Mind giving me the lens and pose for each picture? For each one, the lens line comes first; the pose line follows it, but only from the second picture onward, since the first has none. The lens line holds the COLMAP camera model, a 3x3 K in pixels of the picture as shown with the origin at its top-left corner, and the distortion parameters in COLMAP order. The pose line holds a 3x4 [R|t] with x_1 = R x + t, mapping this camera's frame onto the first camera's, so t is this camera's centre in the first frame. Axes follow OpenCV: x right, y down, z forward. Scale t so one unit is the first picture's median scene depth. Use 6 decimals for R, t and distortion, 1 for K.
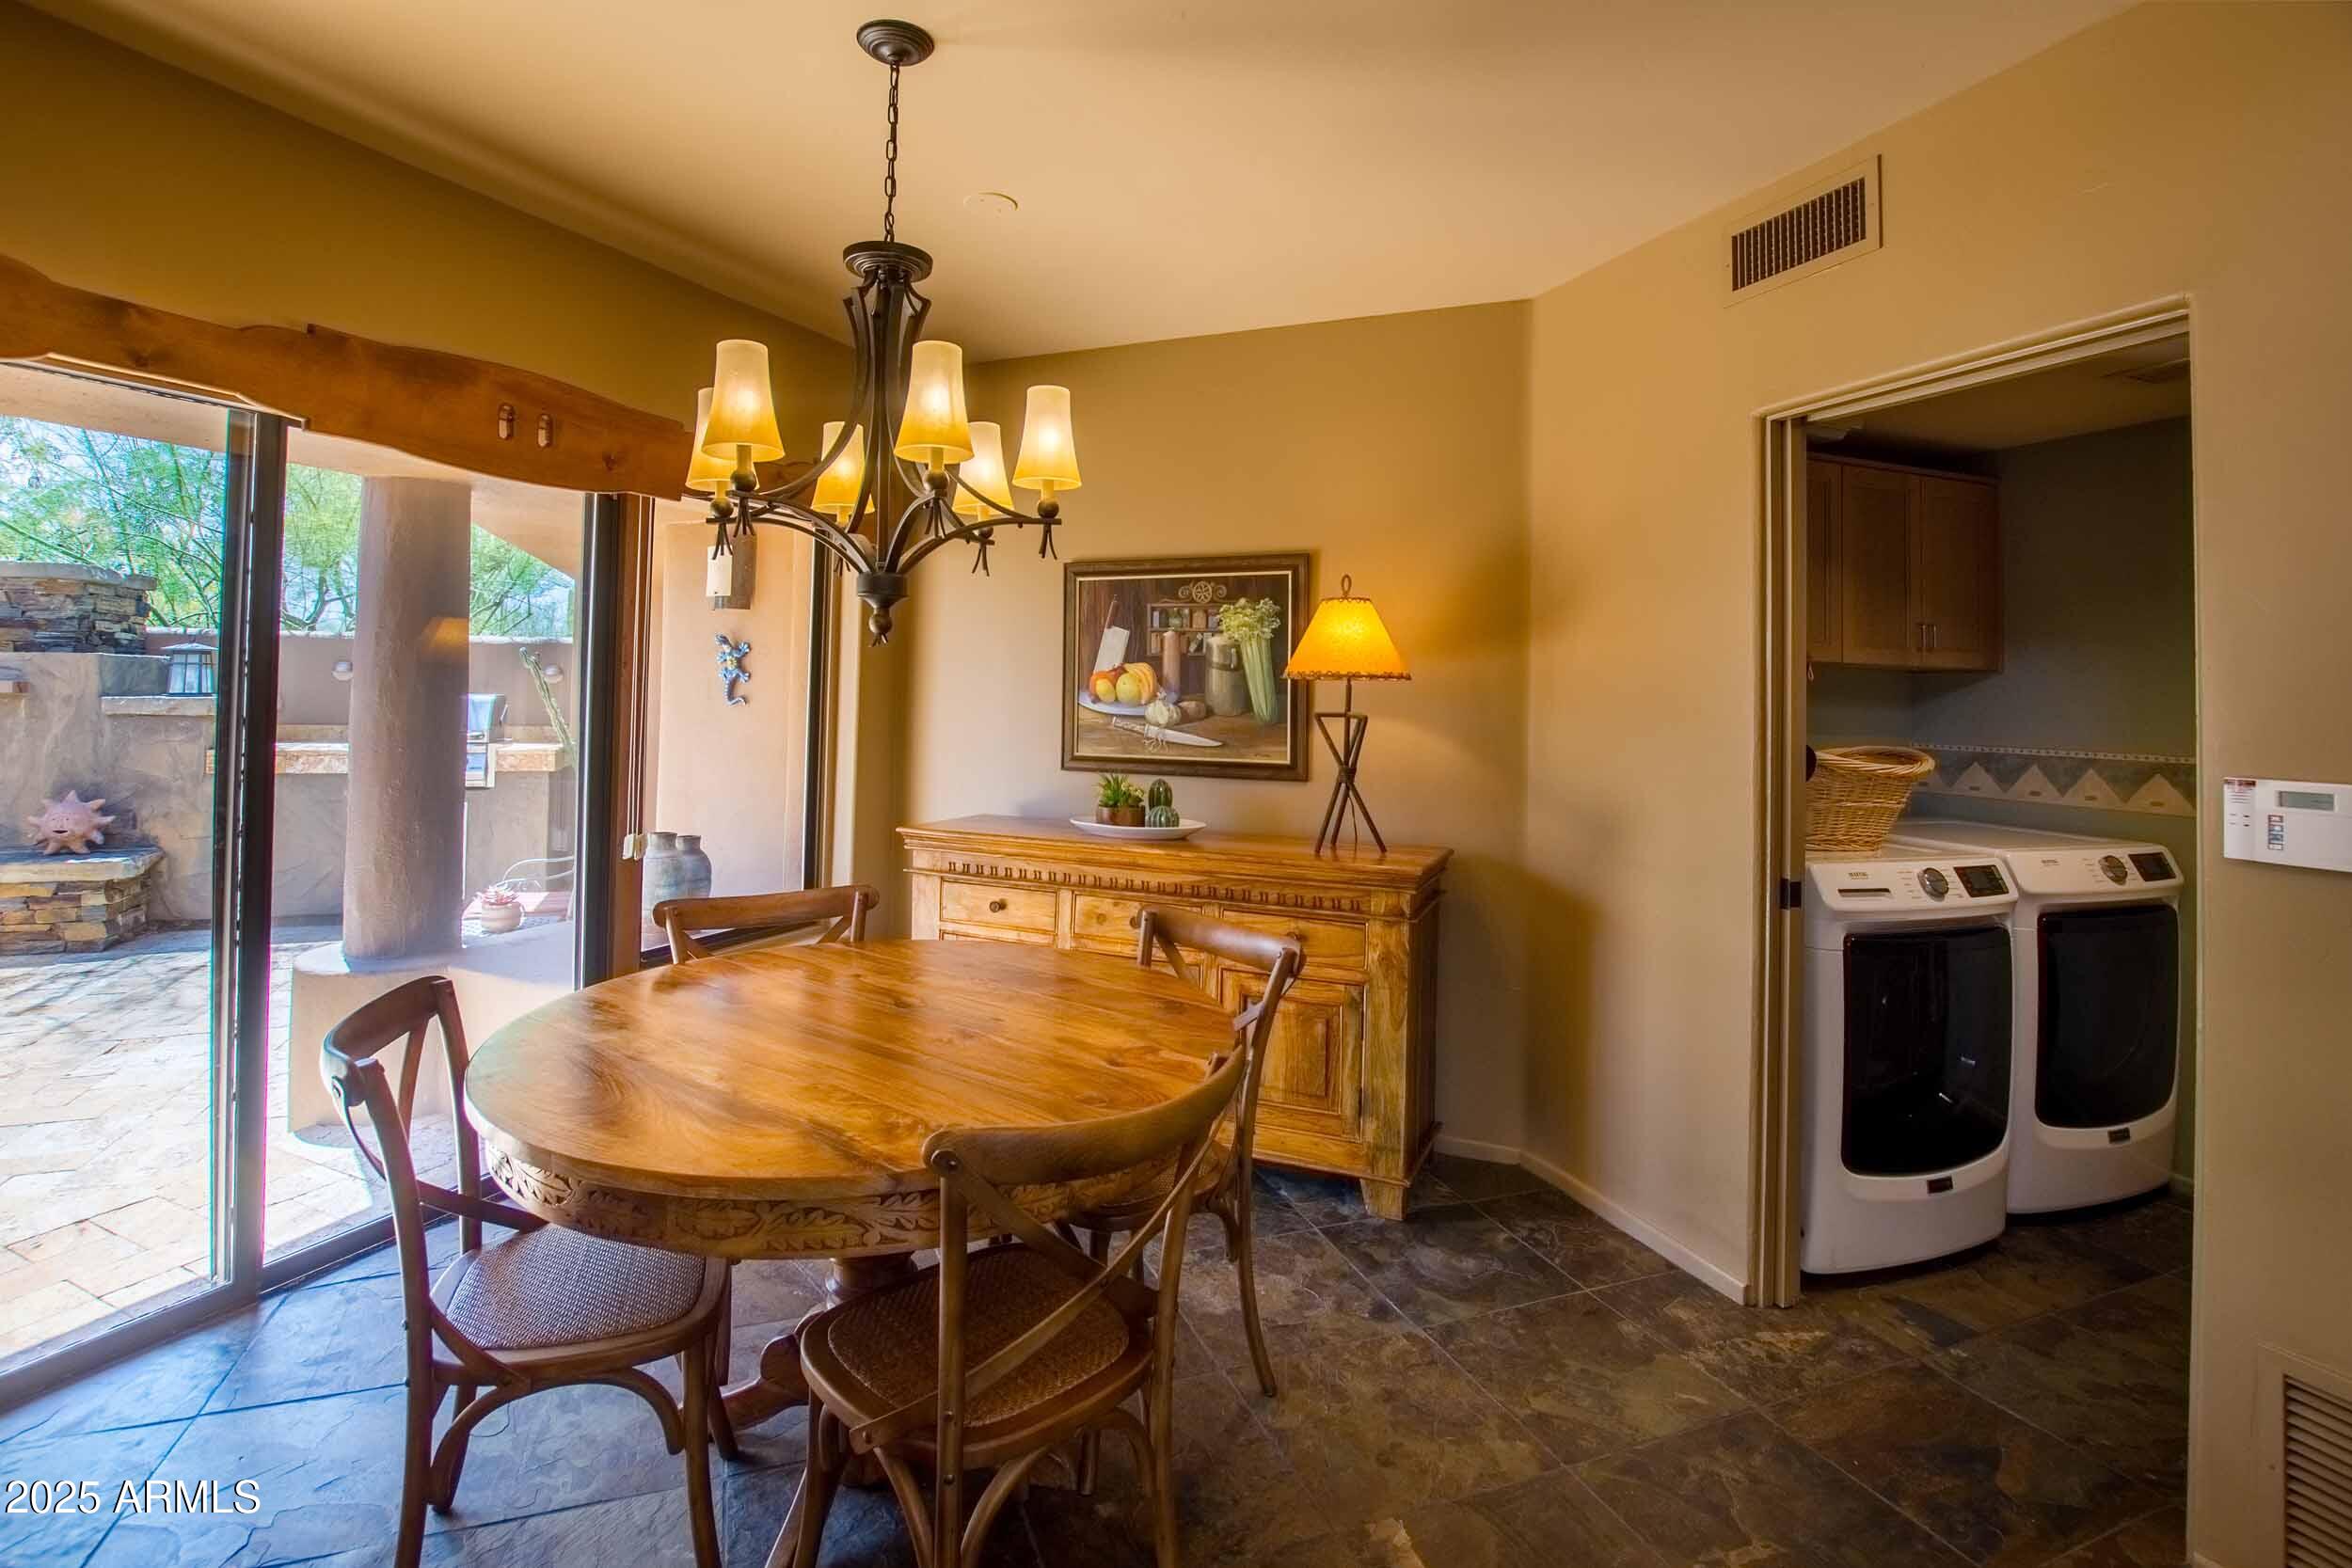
lens RADIAL K [[1072.9, 0, 1143.4], [0, 1072.9, 665.0], [0, 0, 1]] dist [-0.030294, 0.003875]
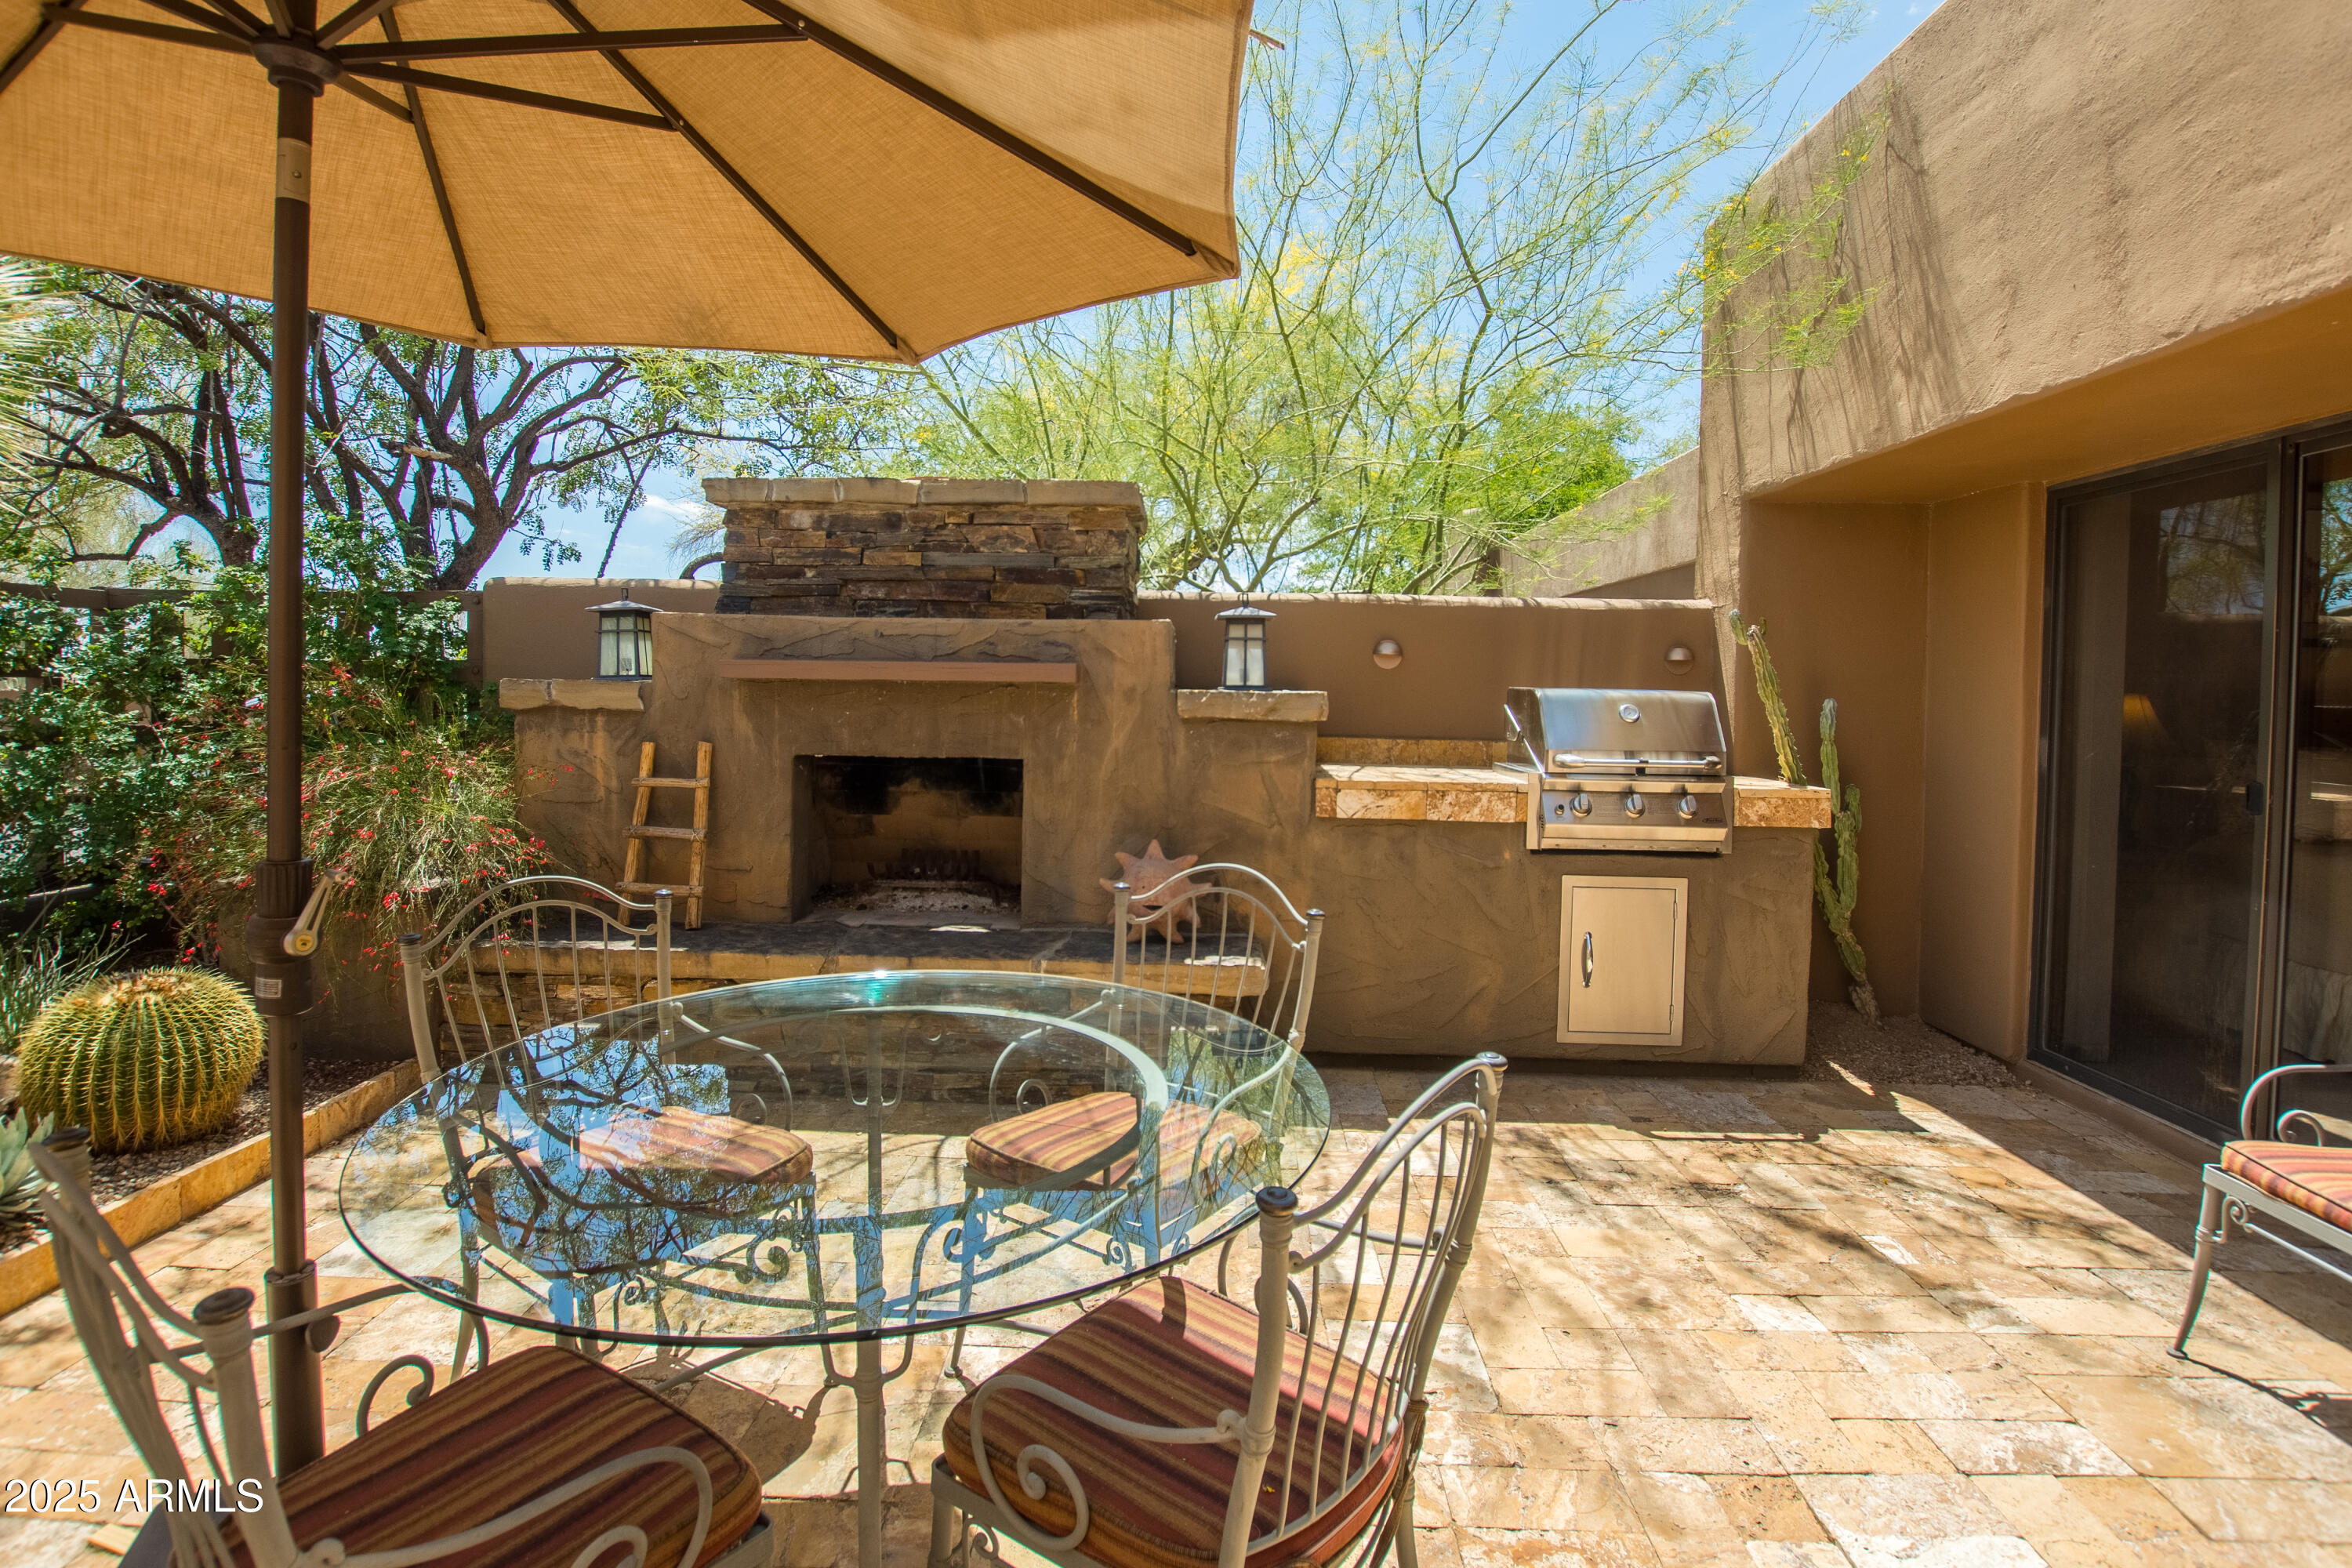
lens RADIAL K [[1084.5, 0, 1086.9], [0, 1084.5, 719.3], [0, 0, 1]] dist [-0.021492, 0.000359]
pose [[0.916047, 0.013138, -0.400856, -0.782534], [0.002417, 0.999264, 0.038274, 0.023239], [0.401064, -0.036029, 0.915341, 0.382339]]
